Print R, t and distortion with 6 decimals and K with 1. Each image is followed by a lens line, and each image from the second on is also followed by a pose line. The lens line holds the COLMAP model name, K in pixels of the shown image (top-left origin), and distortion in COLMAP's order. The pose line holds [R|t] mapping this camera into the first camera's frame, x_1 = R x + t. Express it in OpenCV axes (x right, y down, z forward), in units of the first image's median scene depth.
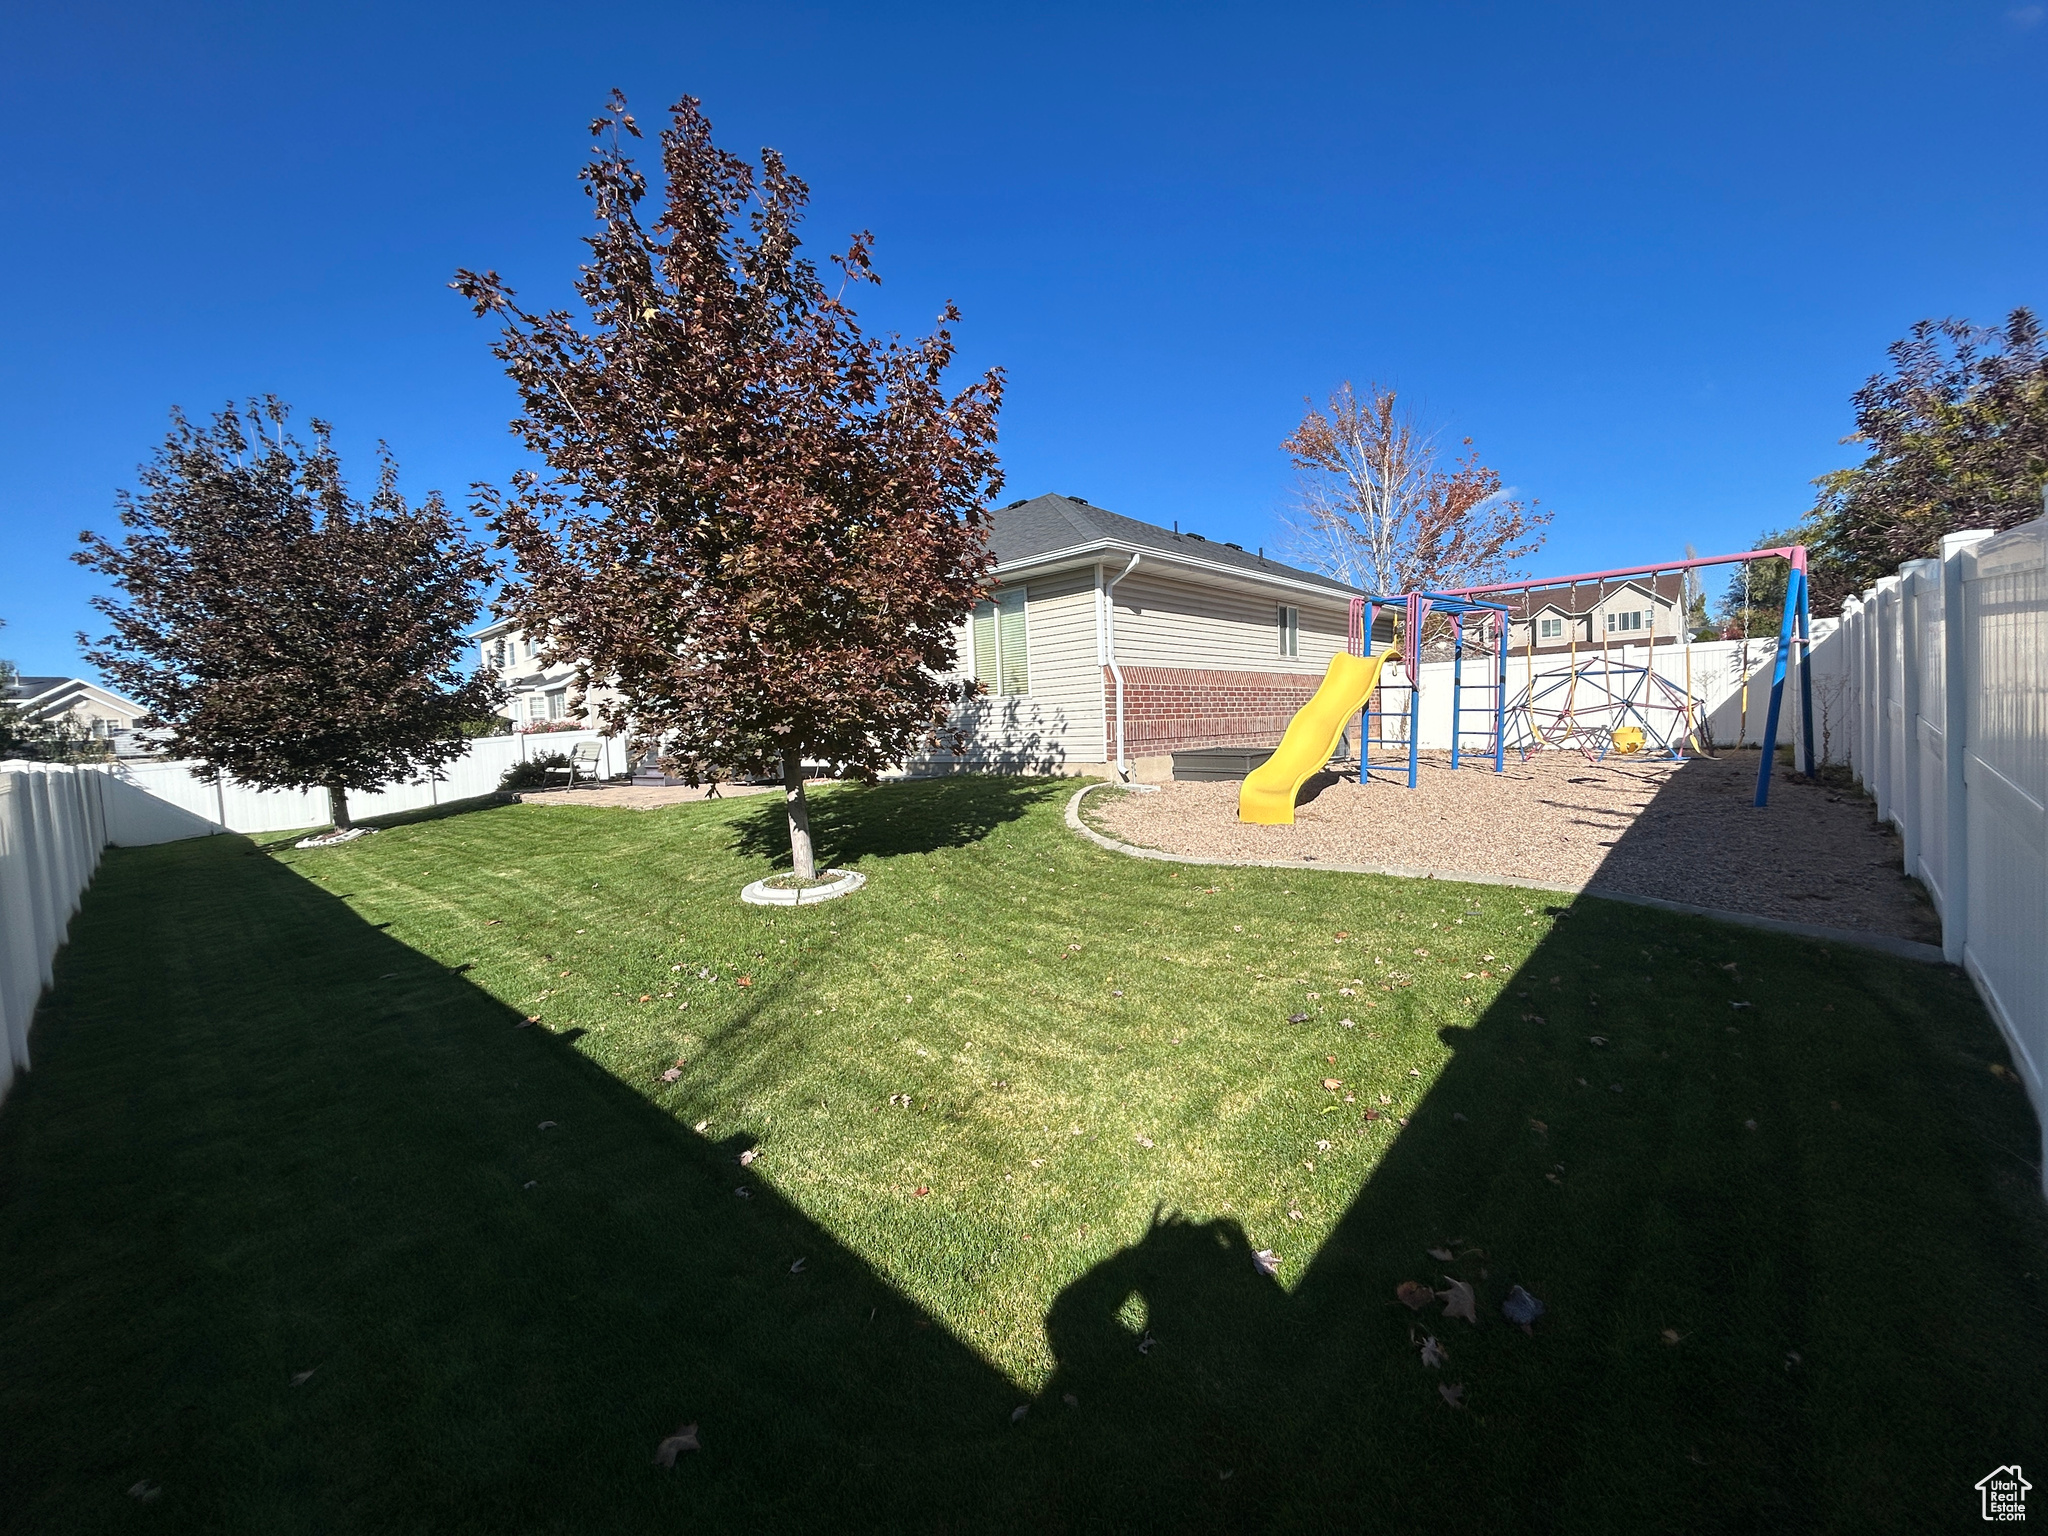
lens RADIAL K [[861.5, 0, 1024.0], [0, 861.5, 768.0], [0, 0, 1]] dist [-0.000353, -0.000029]
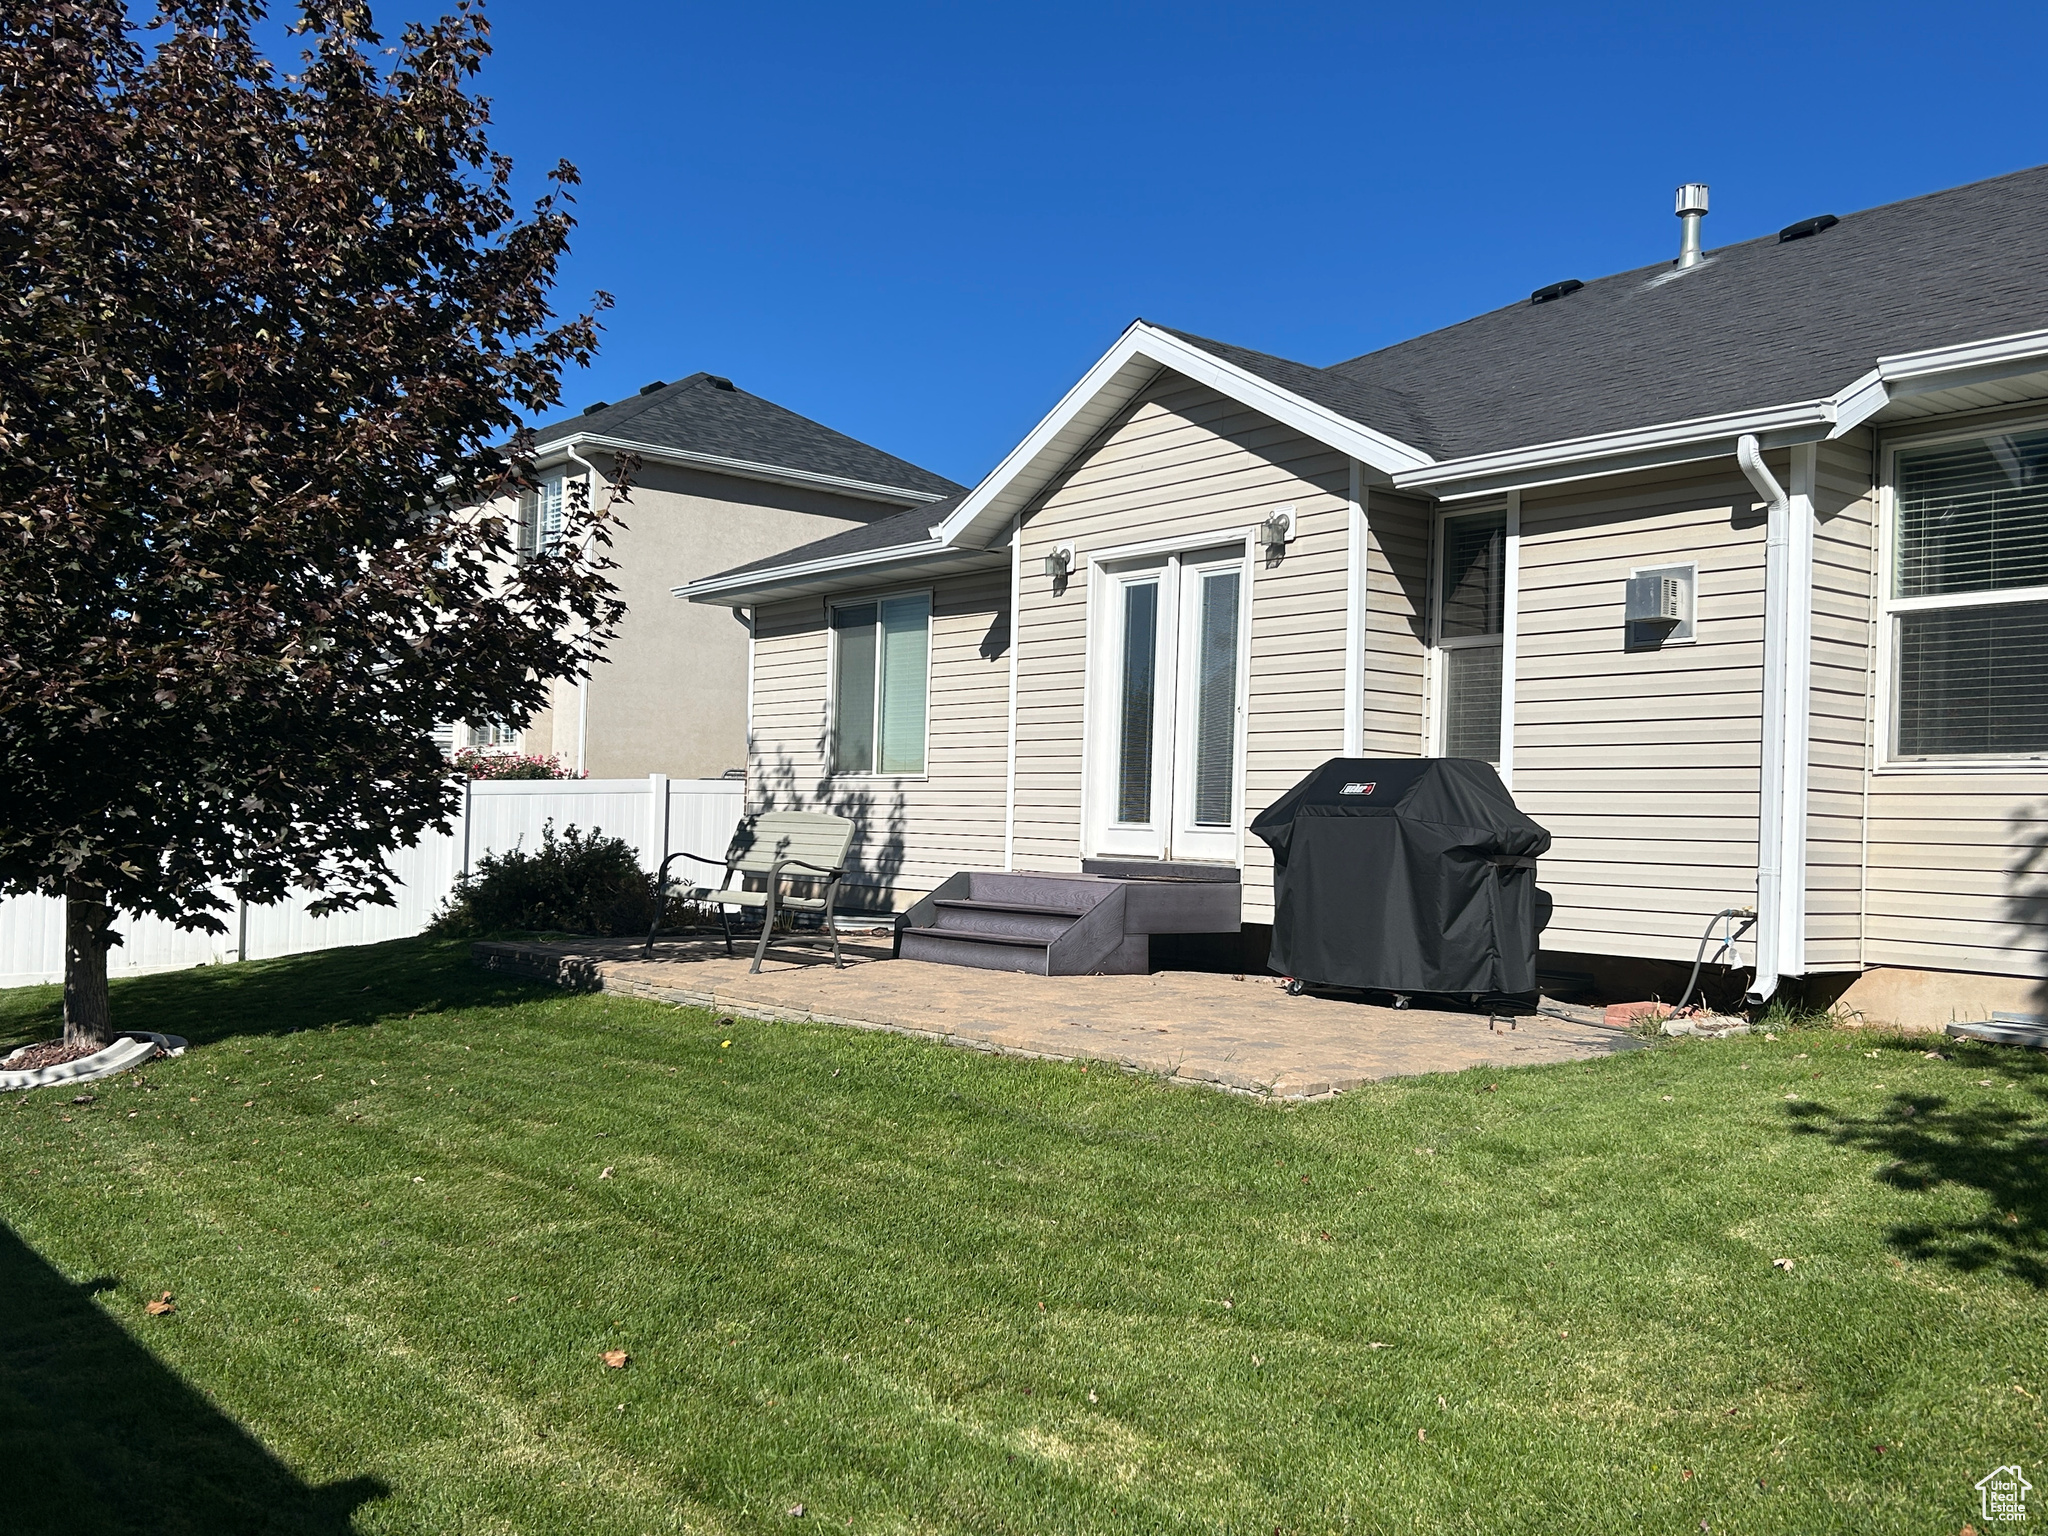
lens RADIAL K [[1867.8, 0, 1024.0], [0, 1867.8, 768.0], [0, 0, 1]] dist [-0.008101, -0.005766]
pose [[0.990225, 0.065398, -0.123200, -0.380880], [-0.075085, 0.994300, -0.075699, -0.000112], [0.117547, 0.084209, 0.989490, 0.367273]]
